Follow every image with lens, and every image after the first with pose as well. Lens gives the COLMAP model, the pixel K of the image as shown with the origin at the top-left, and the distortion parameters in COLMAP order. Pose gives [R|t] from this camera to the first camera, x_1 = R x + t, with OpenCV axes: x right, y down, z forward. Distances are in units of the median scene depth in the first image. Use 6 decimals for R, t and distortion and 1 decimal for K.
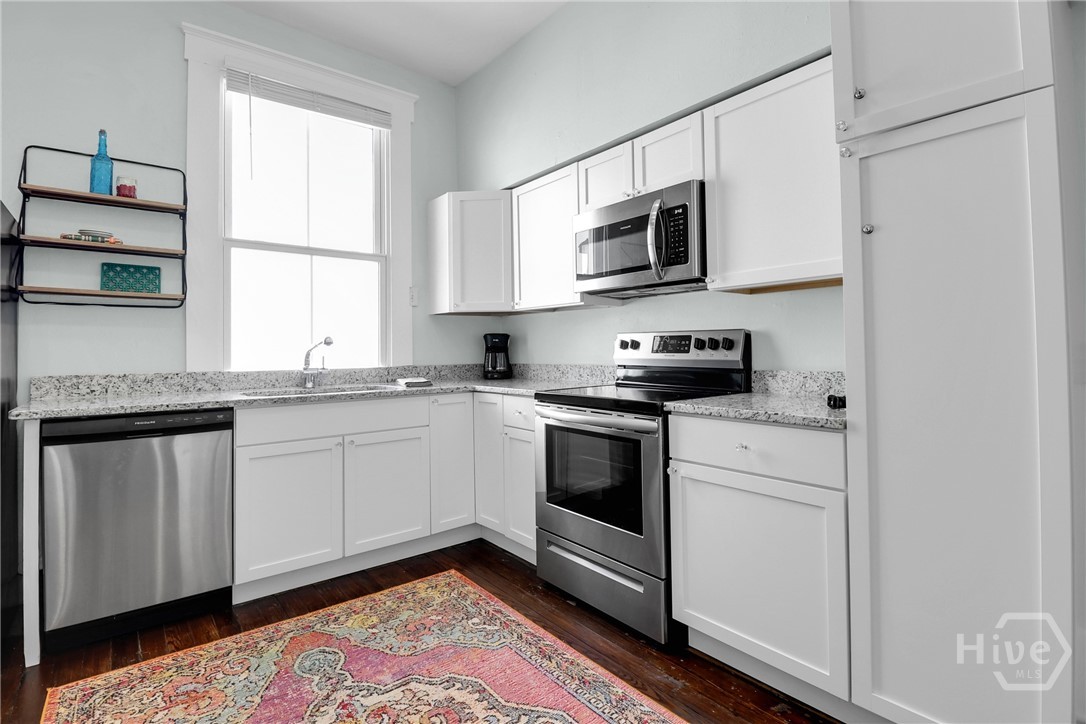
lens RADIAL K [[517.3, 0, 545.1], [0, 517.3, 335.9], [0, 0, 1]] dist [-0.000333, -0.011544]
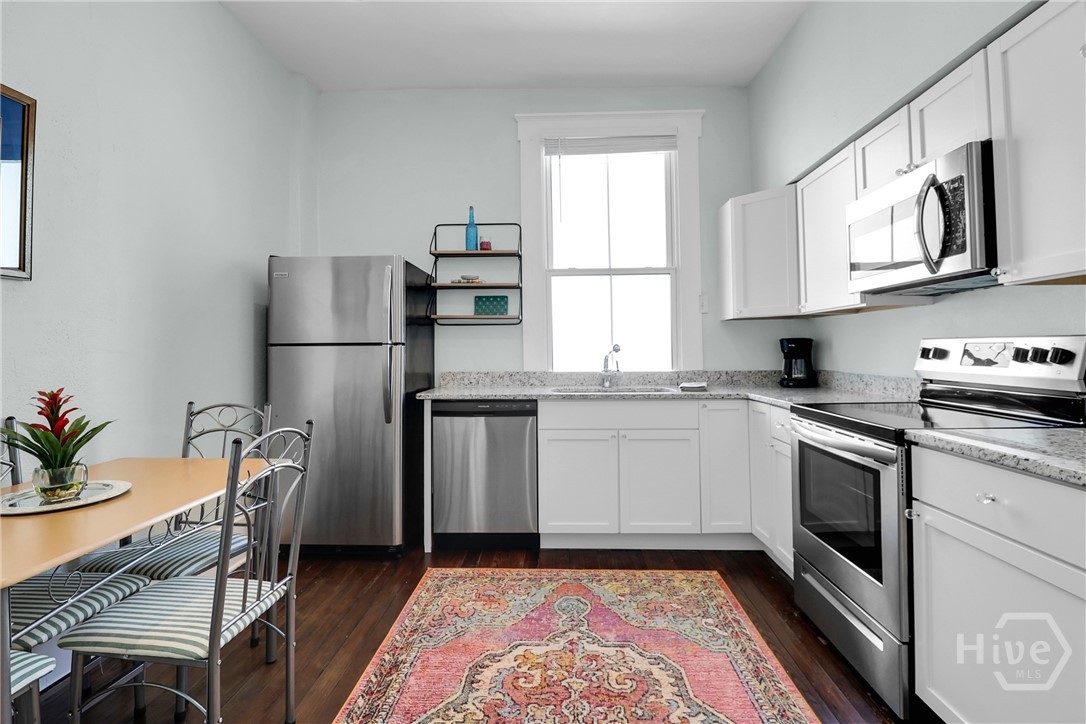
lens RADIAL K [[517.3, 0, 545.1], [0, 517.3, 335.9], [0, 0, 1]] dist [-0.000333, -0.011544]
pose [[0.751564, -0.014074, -0.659510, 0.286109], [0.017470, 0.999846, -0.001429, -0.023326], [0.659429, -0.010448, 0.751694, 0.009012]]
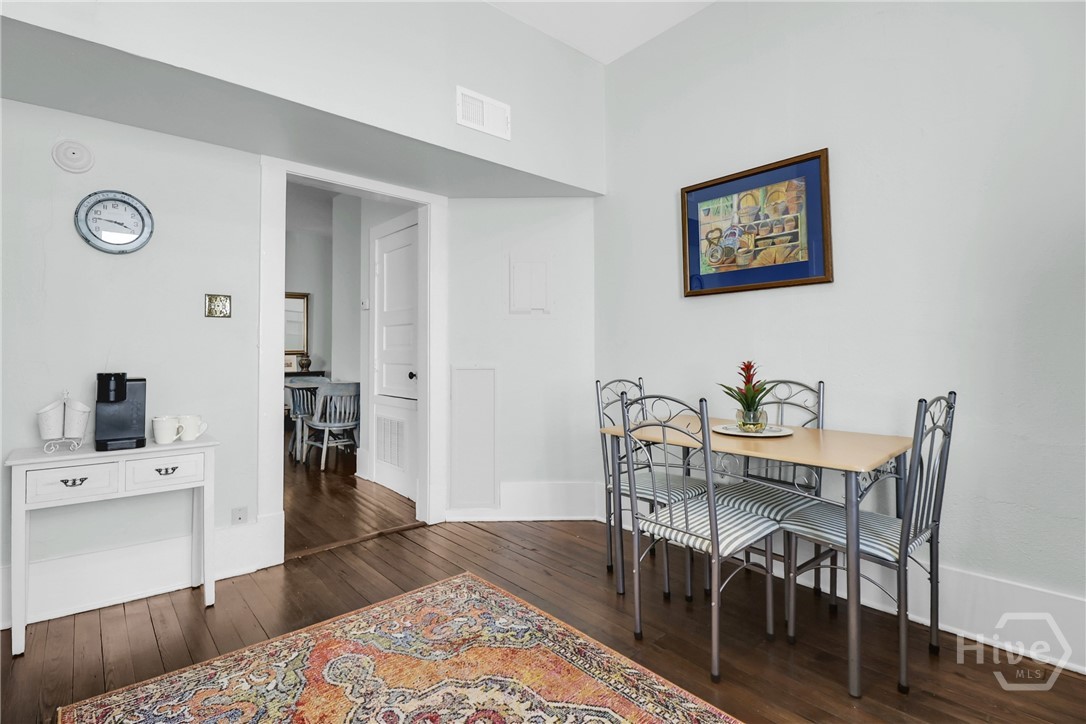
lens RADIAL K [[517.3, 0, 545.1], [0, 517.3, 335.9], [0, 0, 1]] dist [-0.000333, -0.011544]
pose [[-0.998532, 0.012619, -0.052680, -0.146646], [0.015361, 0.998530, -0.051978, 0.030738], [0.051946, -0.052711, -0.997258, 1.052898]]
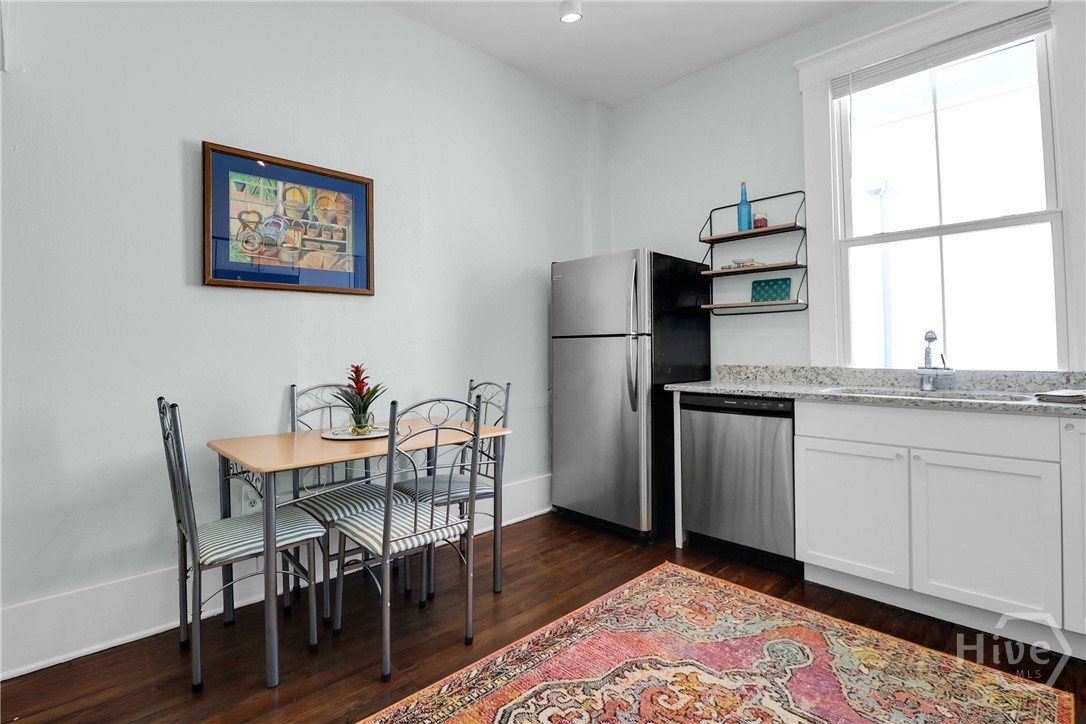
lens RADIAL K [[517.3, 0, 545.1], [0, 517.3, 335.9], [0, 0, 1]] dist [-0.000333, -0.011544]
pose [[0.084741, -0.017893, -0.996242, 0.444461], [0.030823, 0.999407, -0.015328, 0.003213], [0.995926, -0.029409, 0.085242, 0.362772]]
